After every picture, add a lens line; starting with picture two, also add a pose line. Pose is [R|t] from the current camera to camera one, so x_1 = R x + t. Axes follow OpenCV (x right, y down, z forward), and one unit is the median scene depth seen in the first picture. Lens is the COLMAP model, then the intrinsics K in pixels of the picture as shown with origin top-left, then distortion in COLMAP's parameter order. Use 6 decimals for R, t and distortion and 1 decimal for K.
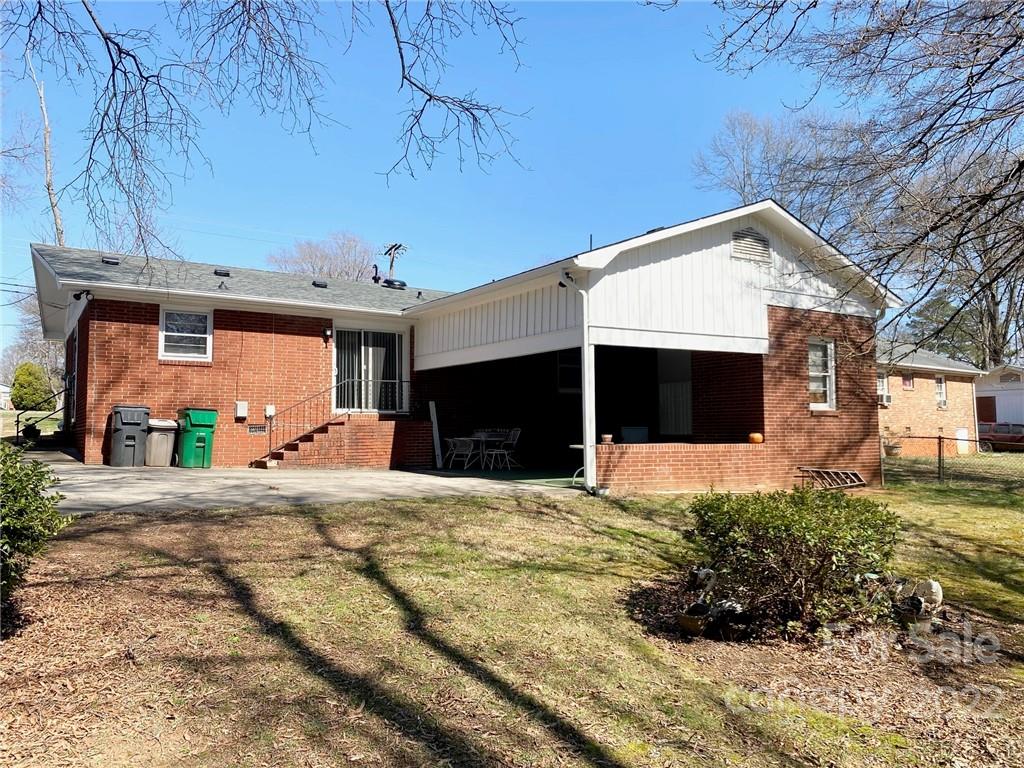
lens RADIAL K [[775.3, 0, 516.0], [0, 775.3, 381.9], [0, 0, 1]] dist [0.048822, -0.090214]
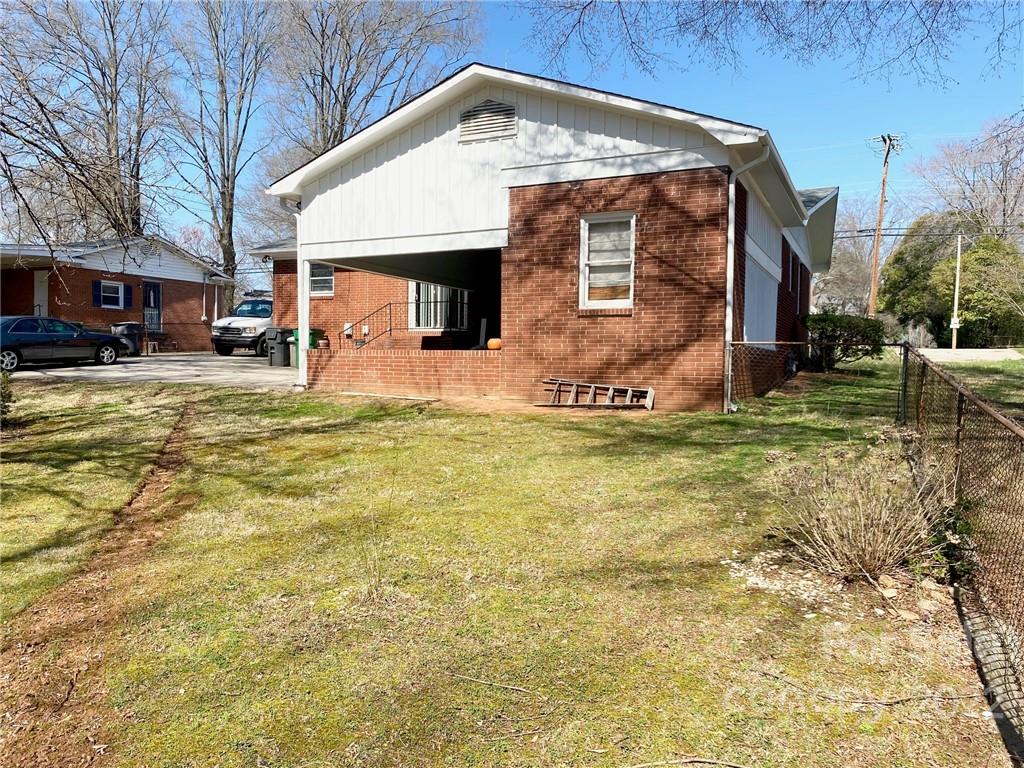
lens RADIAL K [[787.6, 0, 512.0], [0, 787.6, 415.7], [0, 0, 1]] dist [0.001152, -0.004798]
pose [[0.532556, 0.064281, -0.843950, 1.025505], [0.046794, 0.993351, 0.105188, 0.056527], [0.845100, -0.095510, 0.526007, 0.505631]]
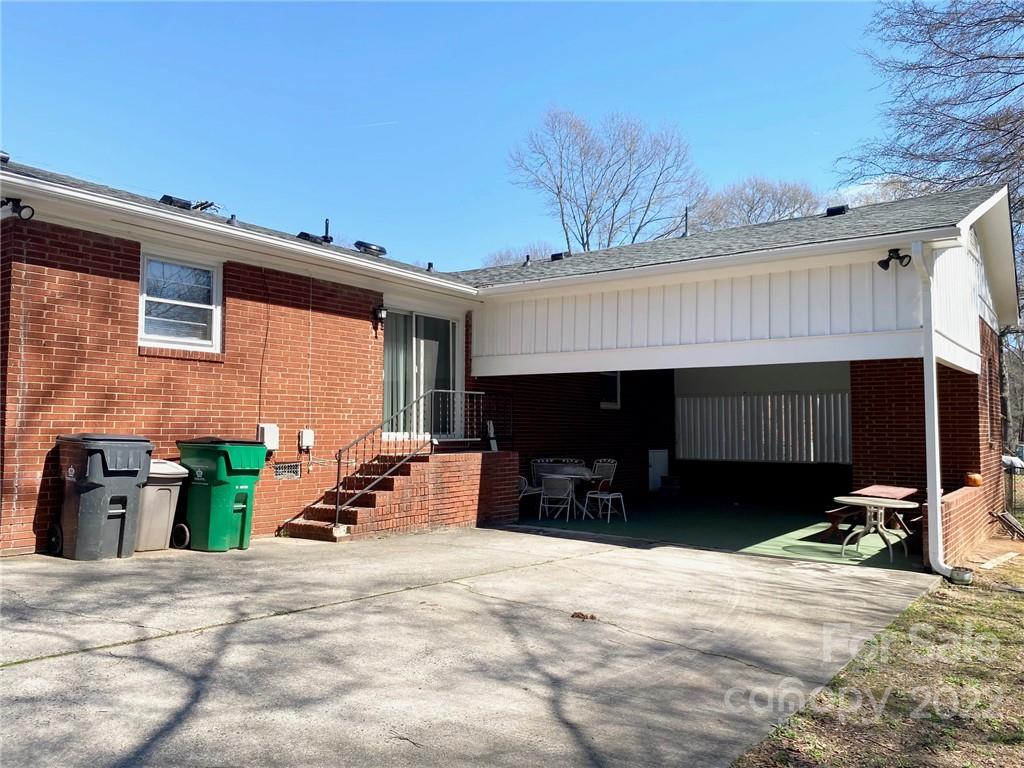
lens RADIAL K [[775.3, 0, 516.0], [0, 775.3, 381.9], [0, 0, 1]] dist [0.048822, -0.090214]
pose [[0.929907, 0.029089, 0.366643, -0.404783], [-0.030699, 0.999528, -0.001439, -0.011274], [-0.366511, -0.009918, 0.930361, 0.401240]]
